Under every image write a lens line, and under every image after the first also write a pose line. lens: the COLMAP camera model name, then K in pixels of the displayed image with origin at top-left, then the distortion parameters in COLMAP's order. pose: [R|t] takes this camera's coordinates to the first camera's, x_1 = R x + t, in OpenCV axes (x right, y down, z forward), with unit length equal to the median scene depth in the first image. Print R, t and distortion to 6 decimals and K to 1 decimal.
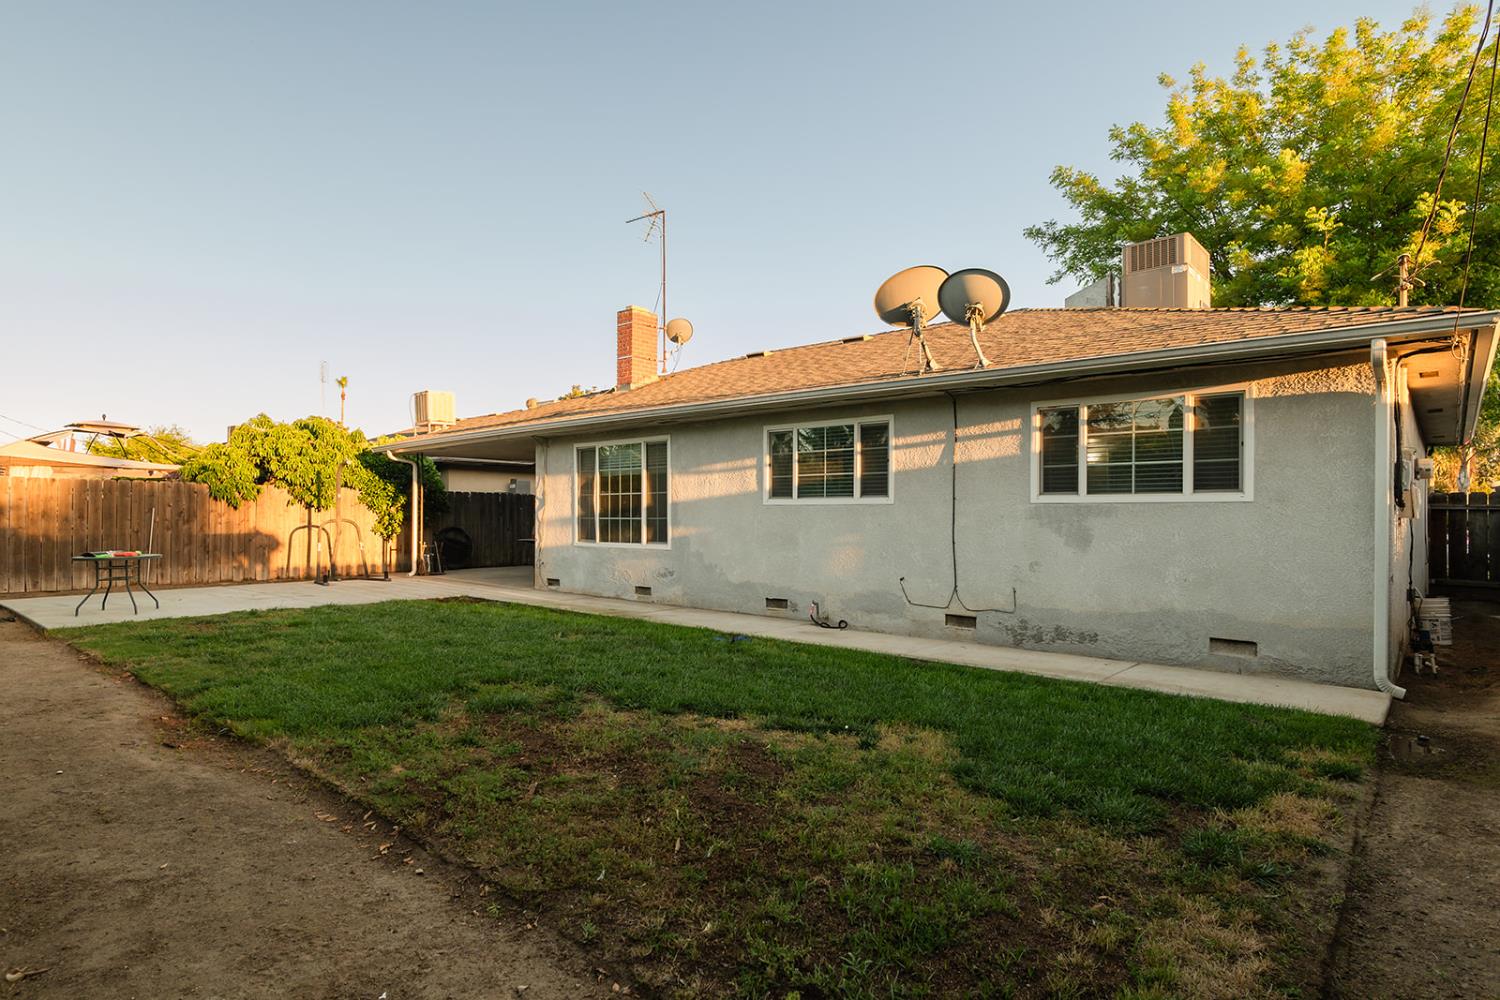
lens RADIAL K [[796.2, 0, 722.5], [0, 796.2, 498.0], [0, 0, 1]] dist [0.009282, 0.006698]
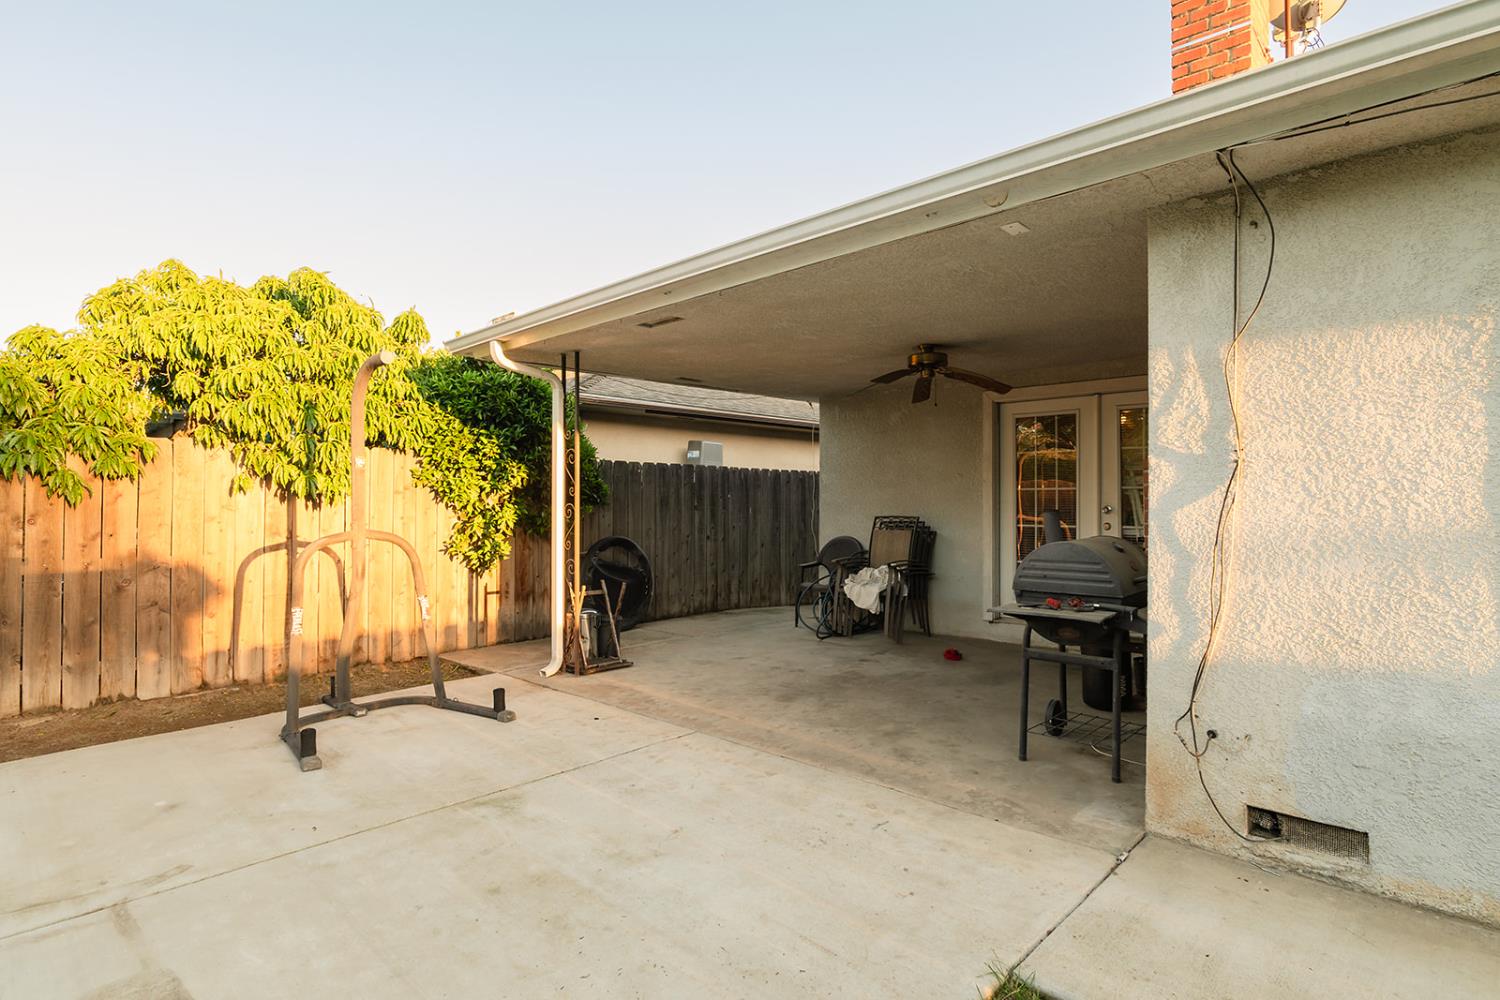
lens RADIAL K [[796.2, 0, 745.6], [0, 796.2, 479.4], [0, 0, 1]] dist [0.009282, 0.006698]
pose [[0.999778, -0.005855, -0.020262, -0.283924], [0.005770, 0.999974, -0.004264, 0.006251], [0.020287, 0.004146, 0.999786, 0.608071]]
